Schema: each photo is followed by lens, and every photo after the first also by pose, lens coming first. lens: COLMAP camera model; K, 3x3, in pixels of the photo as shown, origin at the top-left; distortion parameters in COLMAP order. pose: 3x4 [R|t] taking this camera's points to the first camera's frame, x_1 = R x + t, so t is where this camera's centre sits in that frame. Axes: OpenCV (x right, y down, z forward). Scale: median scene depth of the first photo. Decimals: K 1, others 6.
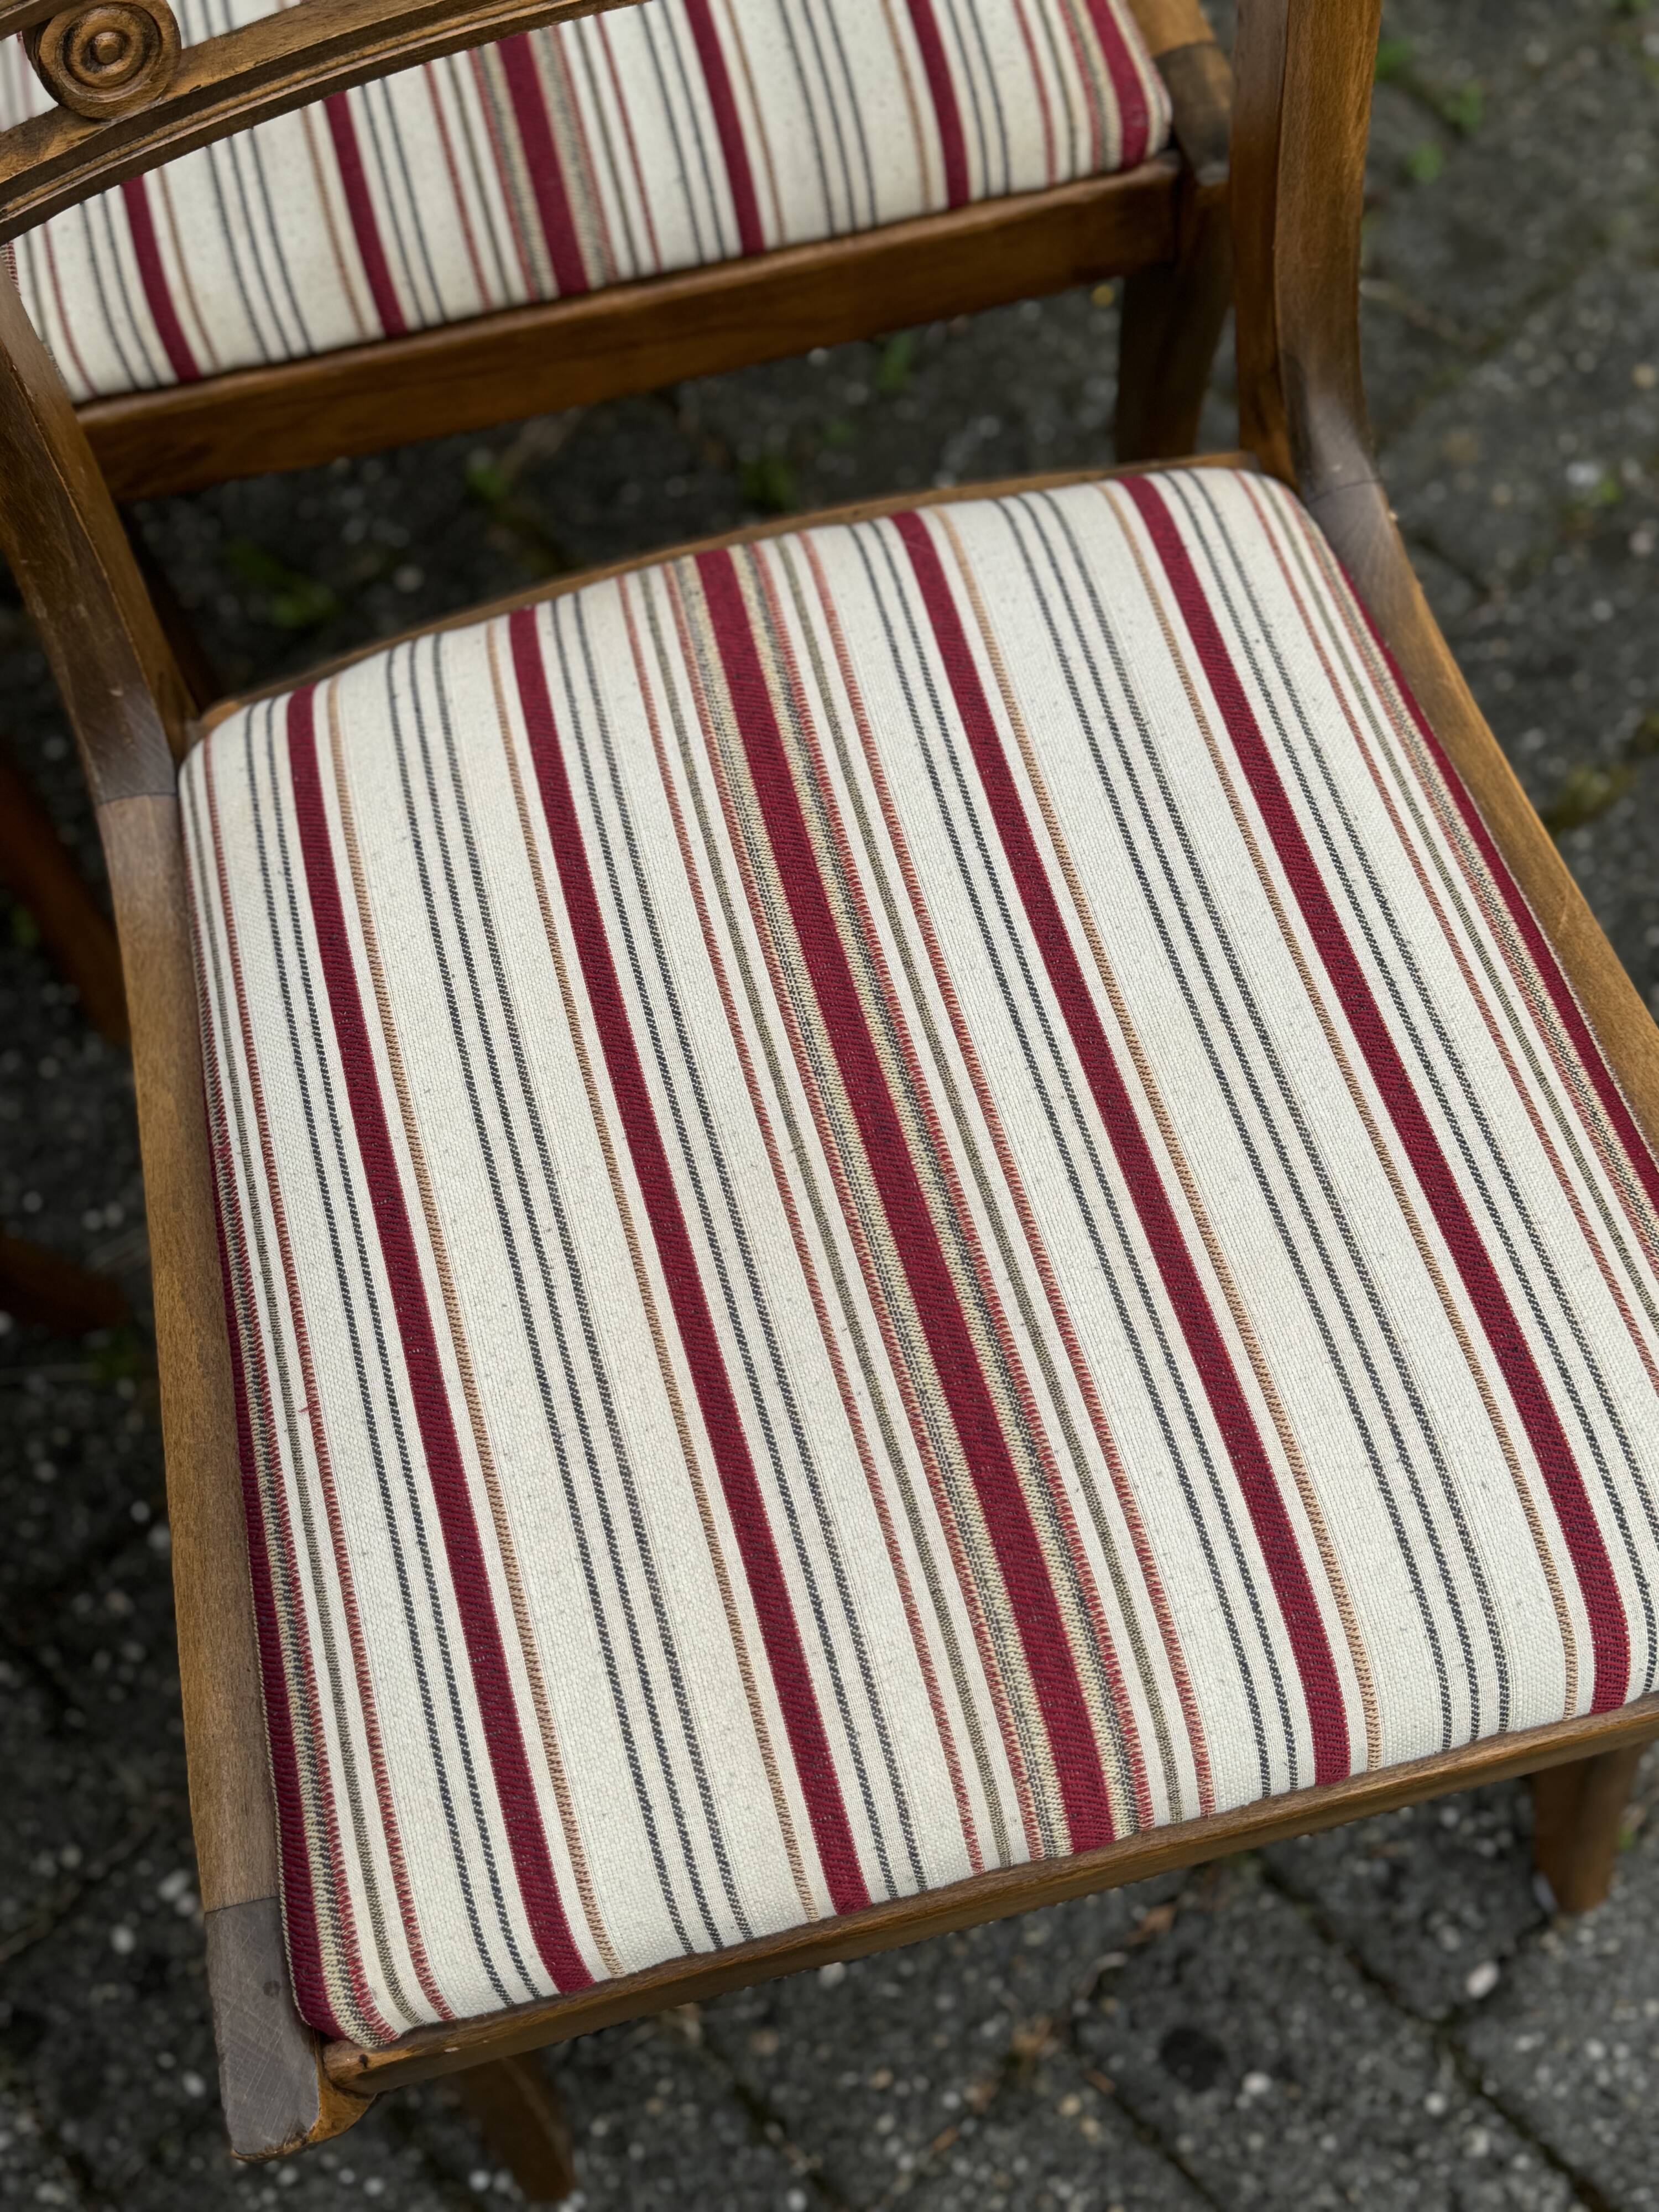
lens RADIAL K [[2644.4, 0, 825.7], [0, 2644.4, 1122.0], [0, 0, 1]] dist [0.089780, 0.000000]
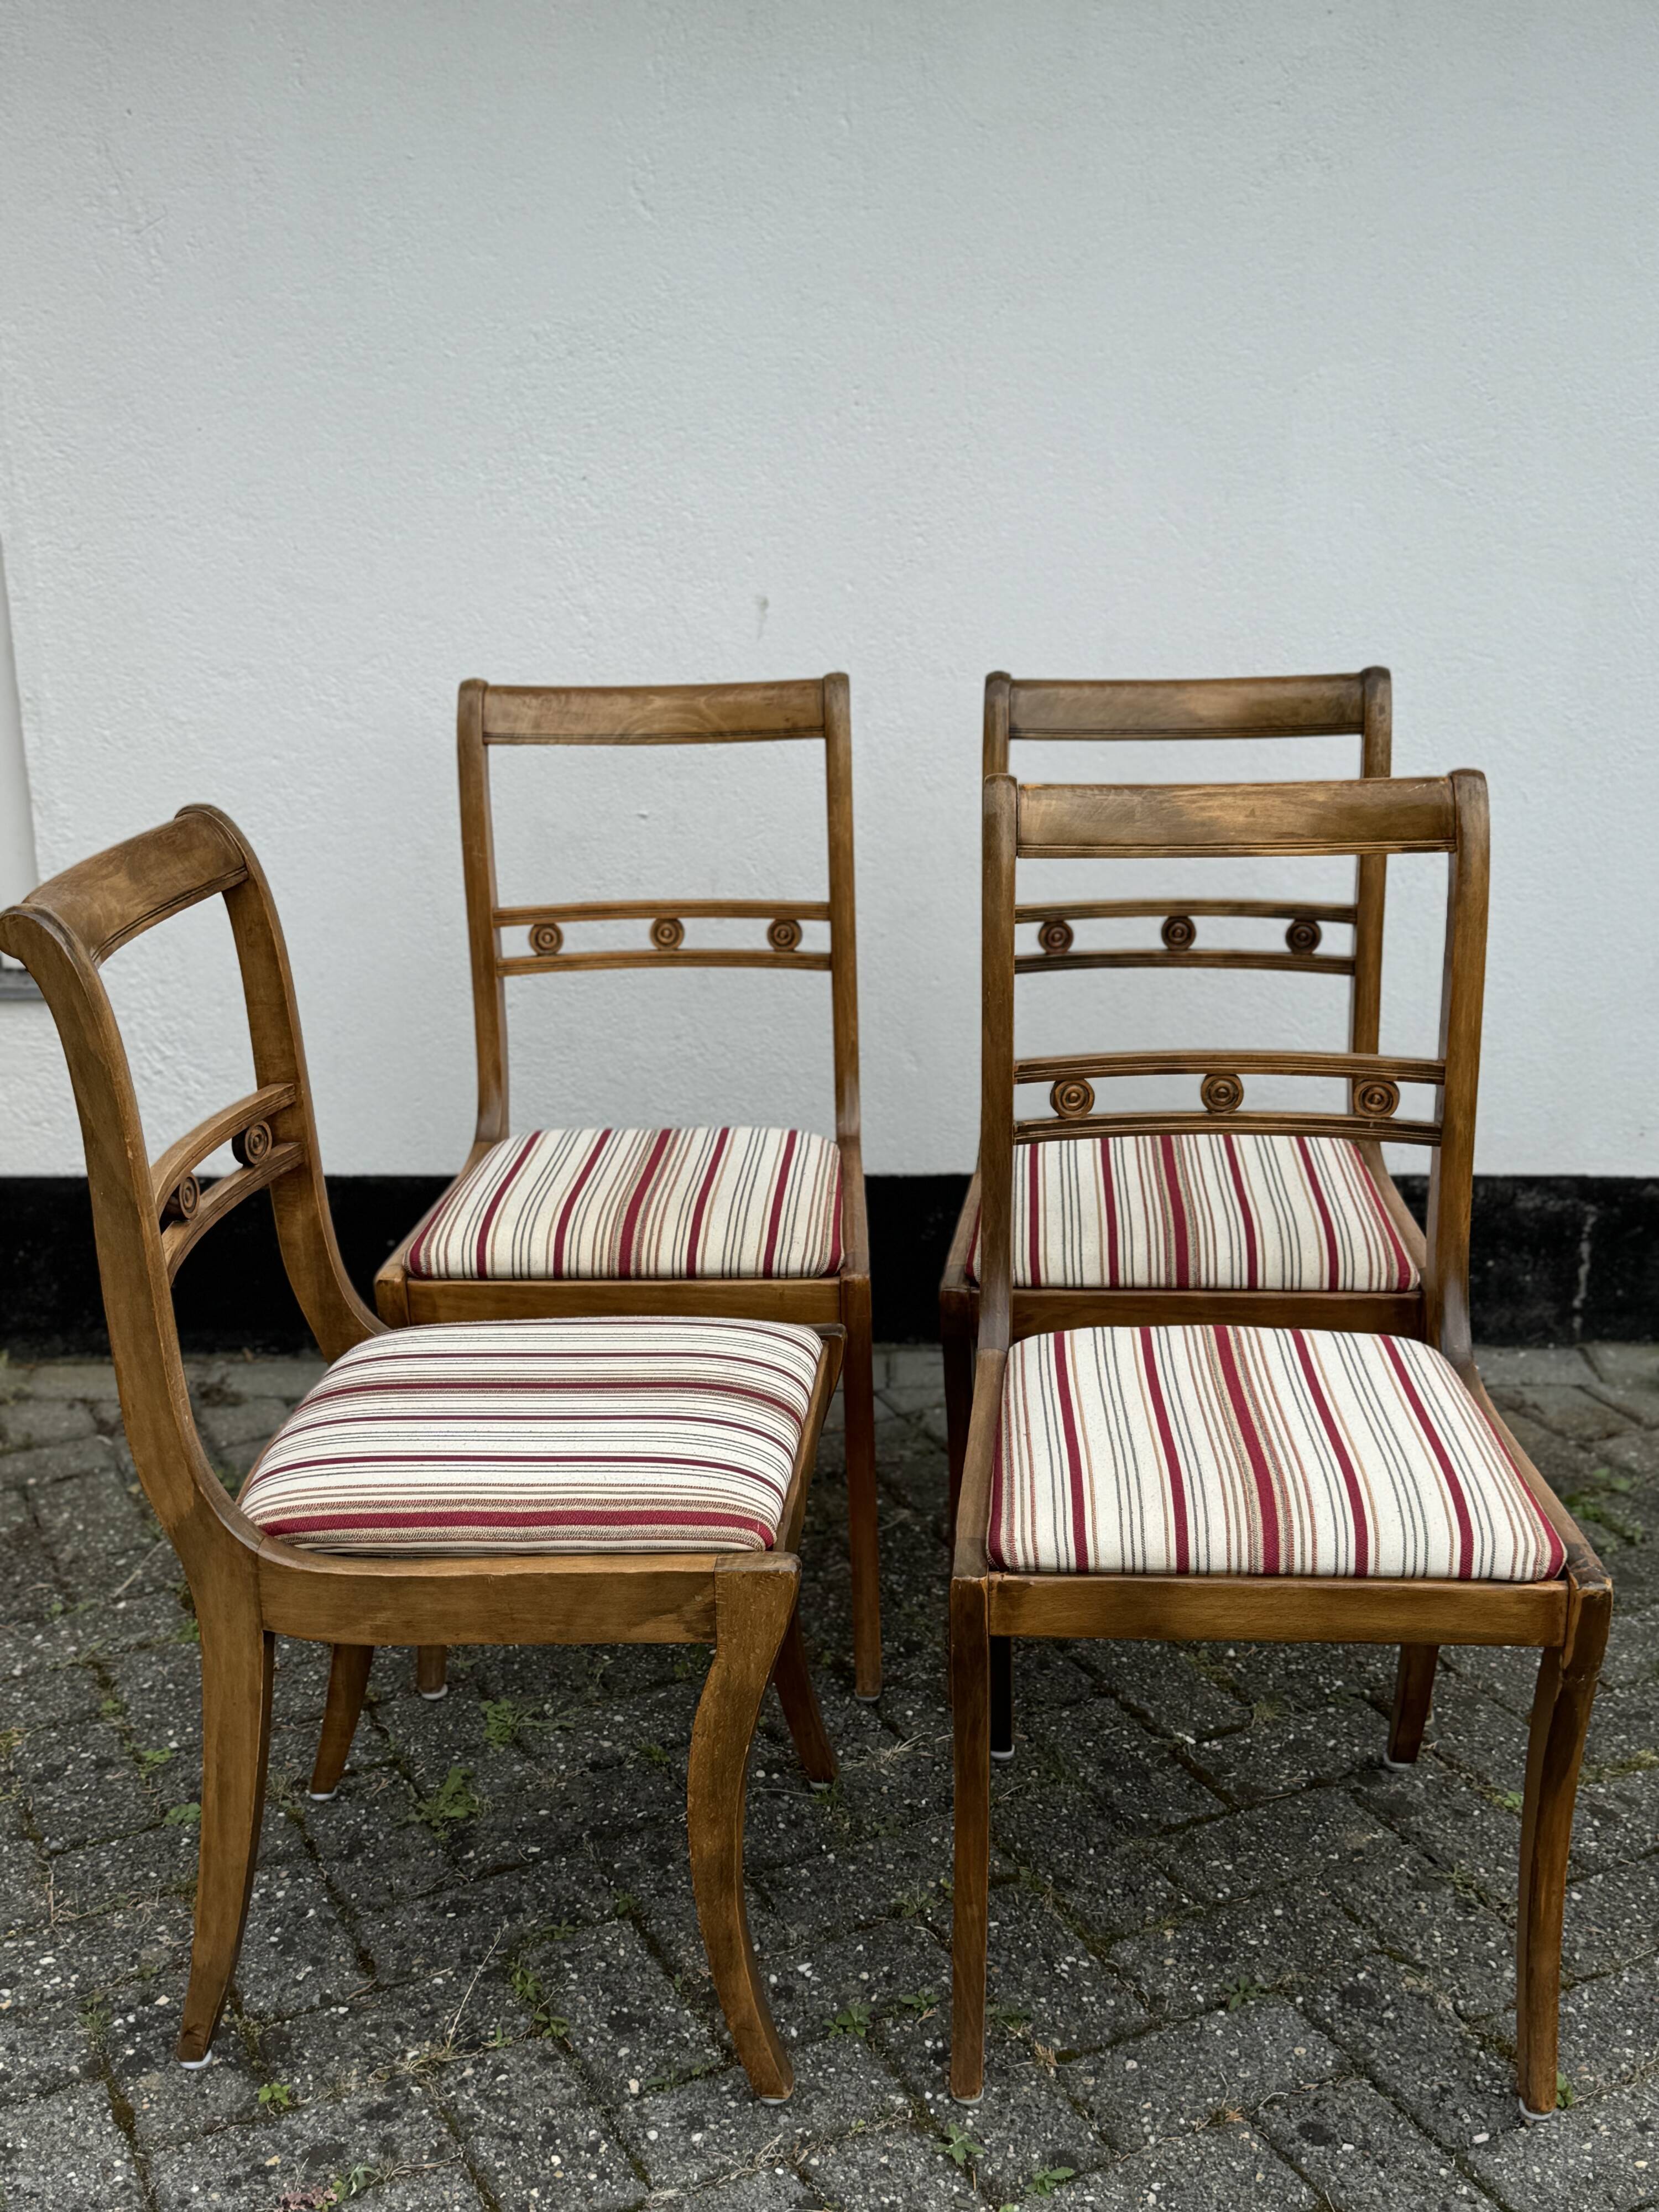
lens RADIAL K [[2606.0, 0, 829.6], [0, 2606.0, 1109.8], [0, 0, 1]] dist [0.108981, 0.000000]
pose [[0.953150, 0.149942, -0.262720, 0.260574], [-0.293028, 0.673268, -0.678856, 1.645827], [0.075091, 0.724036, 0.685663, -1.079016]]
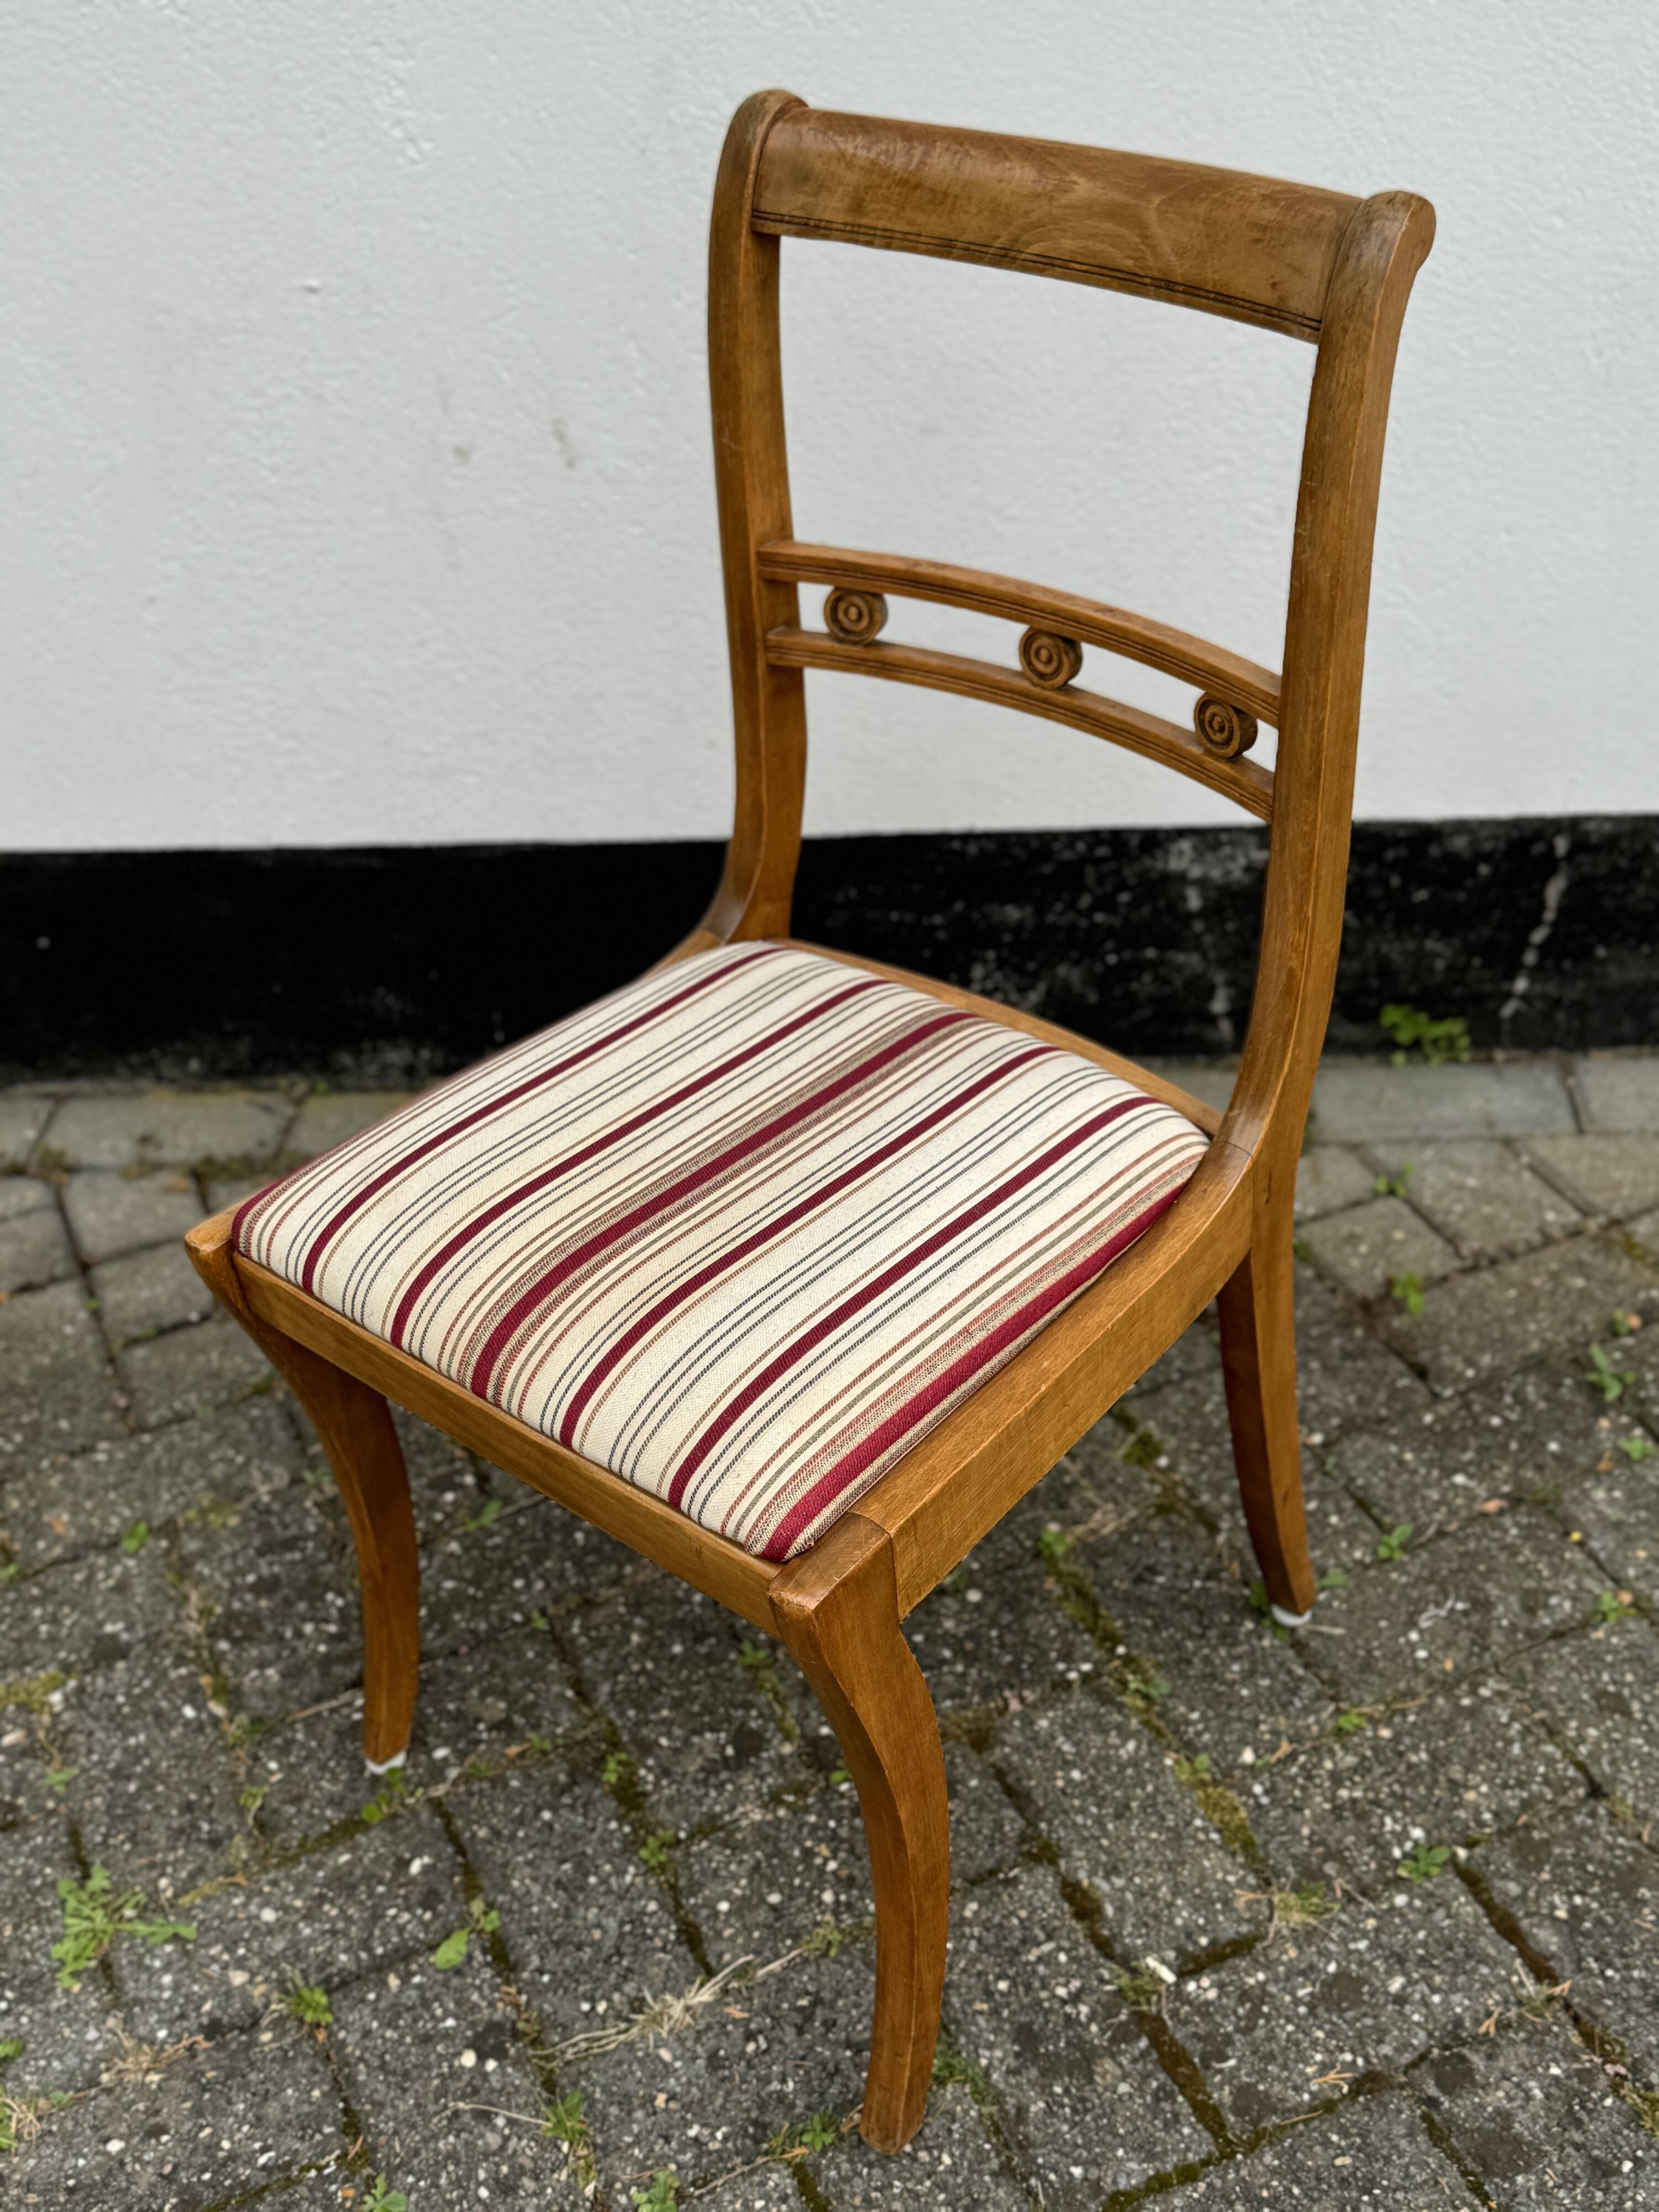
lens RADIAL K [[2606.0, 0, 829.3], [0, 2606.0, 1121.4], [0, 0, 1]] dist [0.108981, 0.000000]
pose [[0.943344, 0.206576, -0.259670, 0.102293], [-0.301376, 0.860845, -0.410022, 0.240608], [0.138835, 0.465050, 0.874330, -0.389846]]
